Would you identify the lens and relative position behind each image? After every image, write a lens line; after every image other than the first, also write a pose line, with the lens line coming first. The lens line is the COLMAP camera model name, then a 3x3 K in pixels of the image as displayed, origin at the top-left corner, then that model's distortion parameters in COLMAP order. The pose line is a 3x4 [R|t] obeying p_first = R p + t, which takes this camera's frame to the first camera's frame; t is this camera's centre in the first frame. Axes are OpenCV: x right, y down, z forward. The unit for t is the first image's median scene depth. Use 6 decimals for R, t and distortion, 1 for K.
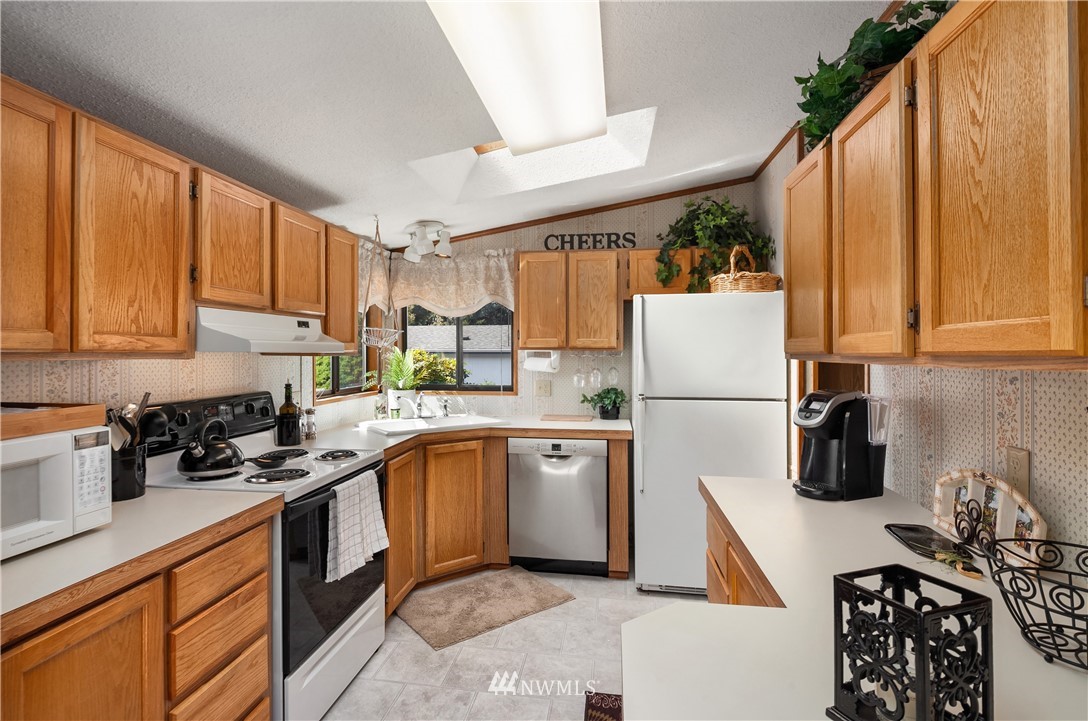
lens RADIAL K [[540.3, 0, 524.1], [0, 540.3, 352.7], [0, 0, 1]] dist [-0.000567, -0.000166]
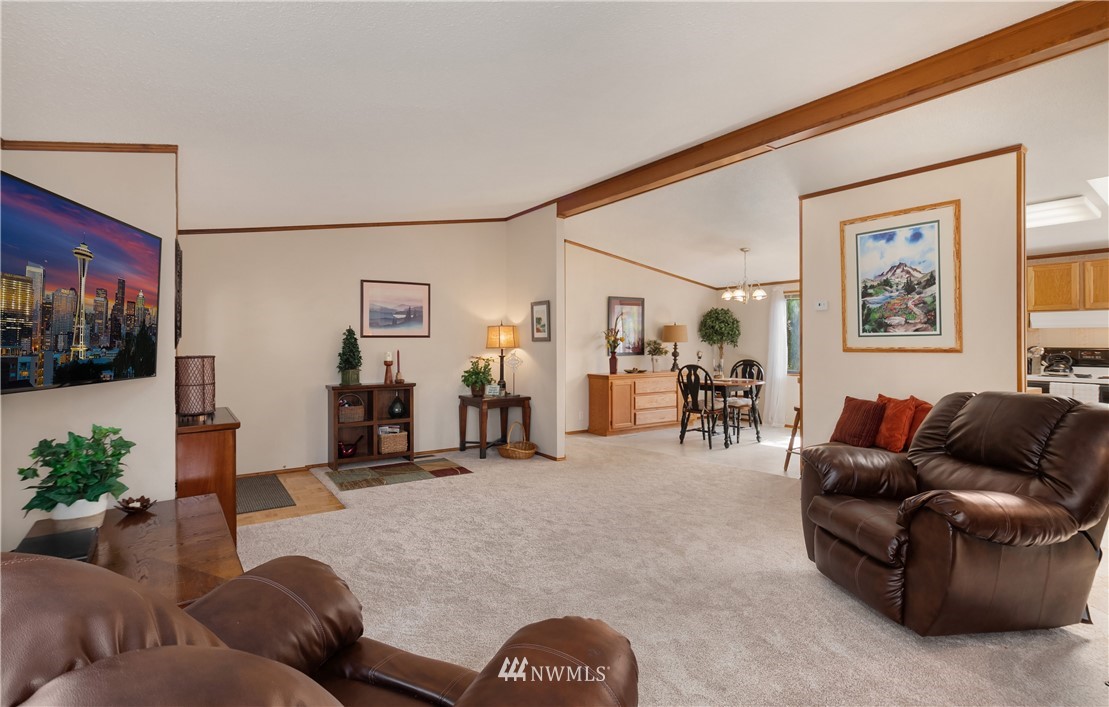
lens RADIAL K [[542.8, 0, 552.9], [0, 542.8, 337.6], [0, 0, 1]] dist [0.001193, 0.000745]
pose [[-0.720135, -0.001172, -0.693833, 1.954904], [-0.000052, 0.999999, -0.001635, 0.031724], [0.693834, -0.001141, -0.720134, 0.782361]]
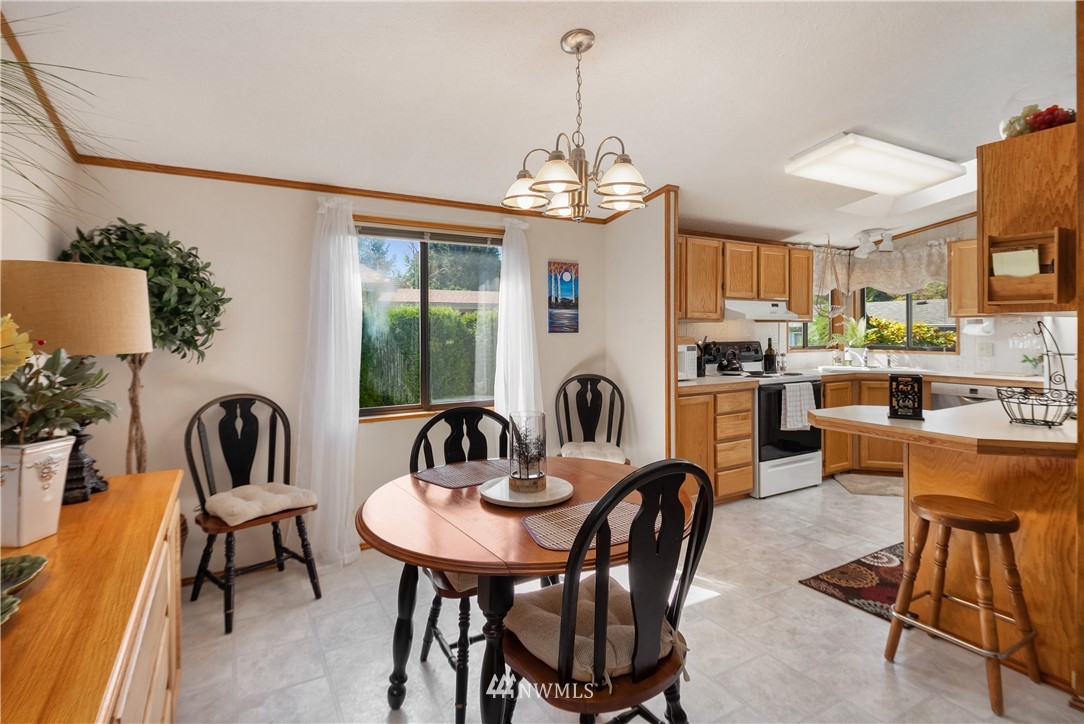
lens RADIAL K [[540.0, 0, 538.6], [0, 540.0, 331.9], [0, 0, 1]] dist [0.001084, 0.000277]
pose [[0.637544, 0.000727, -0.770413, 0.413673], [0.000738, 0.999999, 0.001554, 0.029624], [0.770413, -0.001559, 0.637543, -0.672479]]
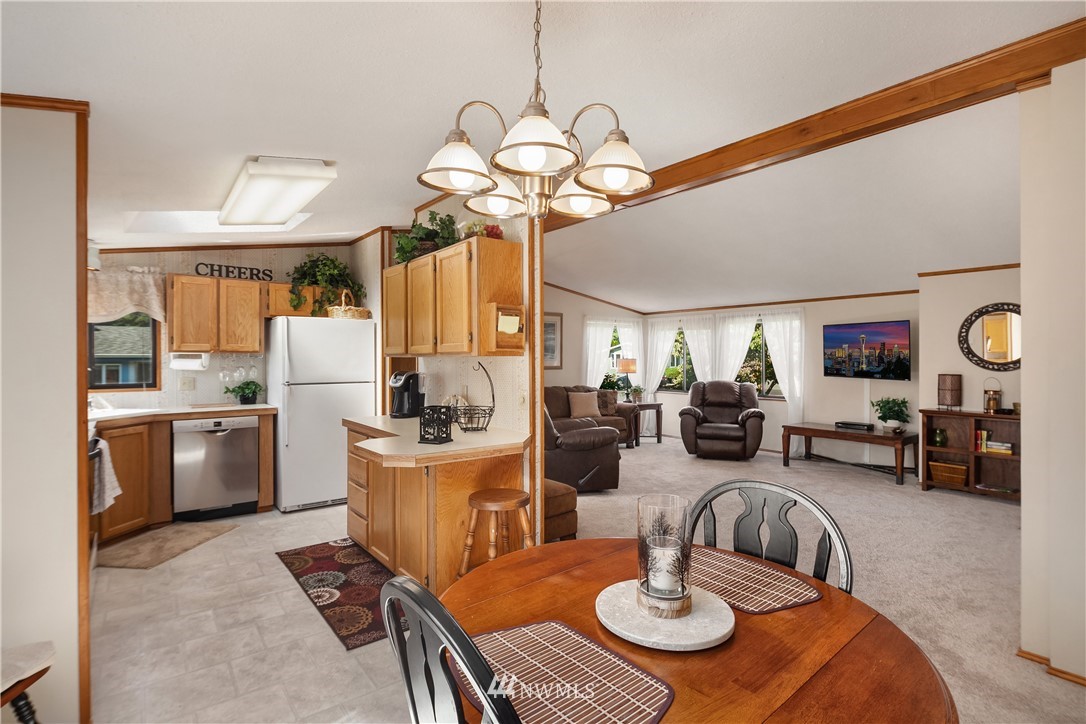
lens RADIAL K [[525.1, 0, 536.5], [0, 525.1, 357.6], [0, 0, 1]] dist [-0.000267, -0.000807]
pose [[0.682611, 0.001070, 0.730781, -0.373423], [0.001692, 0.999994, -0.003045, 0.013896], [-0.730780, 0.003315, 0.682605, -0.509369]]
